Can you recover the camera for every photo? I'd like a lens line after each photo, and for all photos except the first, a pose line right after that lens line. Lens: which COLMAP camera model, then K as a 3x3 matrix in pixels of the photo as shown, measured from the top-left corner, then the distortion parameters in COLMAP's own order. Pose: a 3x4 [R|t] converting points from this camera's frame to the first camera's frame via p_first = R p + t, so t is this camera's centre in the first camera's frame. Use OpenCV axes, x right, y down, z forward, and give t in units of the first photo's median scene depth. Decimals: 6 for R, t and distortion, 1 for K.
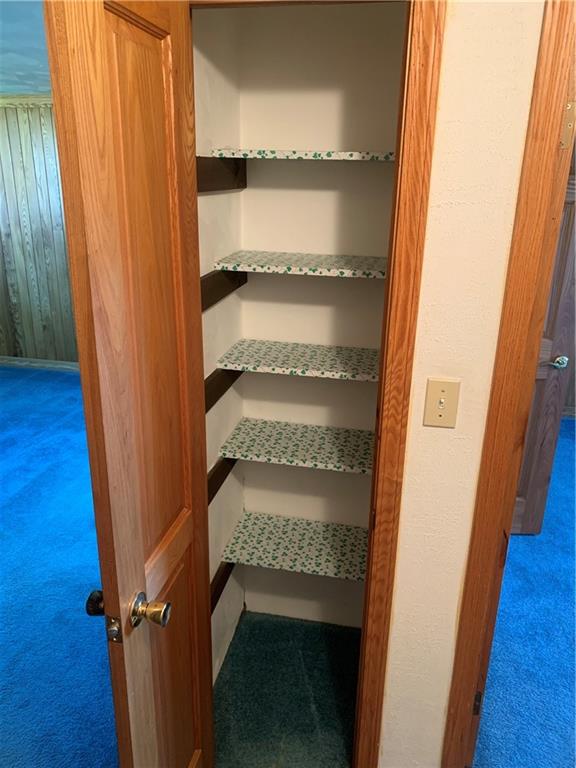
lens RADIAL K [[593.6, 0, 288.0], [0, 593.6, 384.3], [0, 0, 1]] dist [0.039877, -0.021458]
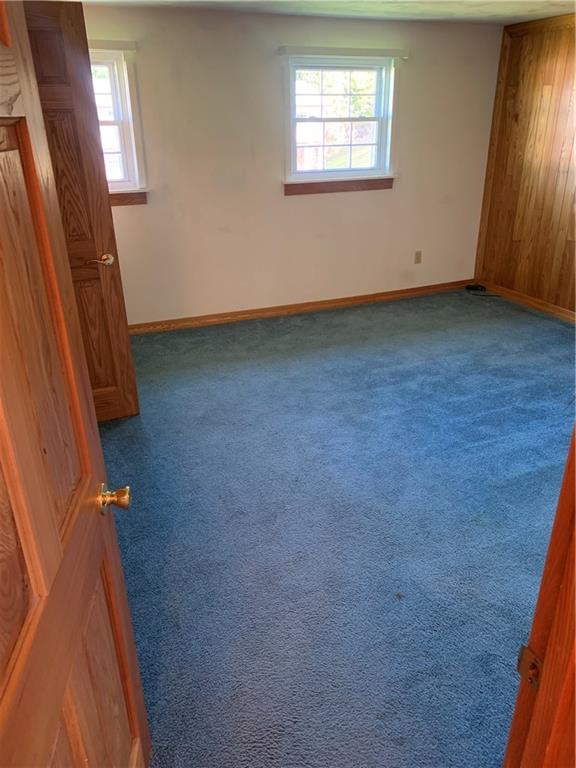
lens RADIAL K [[593.6, 0, 288.3], [0, 593.6, 384.0], [0, 0, 1]] dist [0.039877, -0.021458]
pose [[0.570589, 0.310785, -0.760158, -0.026755], [-0.242467, 0.948117, 0.205631, -0.039927], [0.784626, 0.066982, 0.616340, 0.192284]]
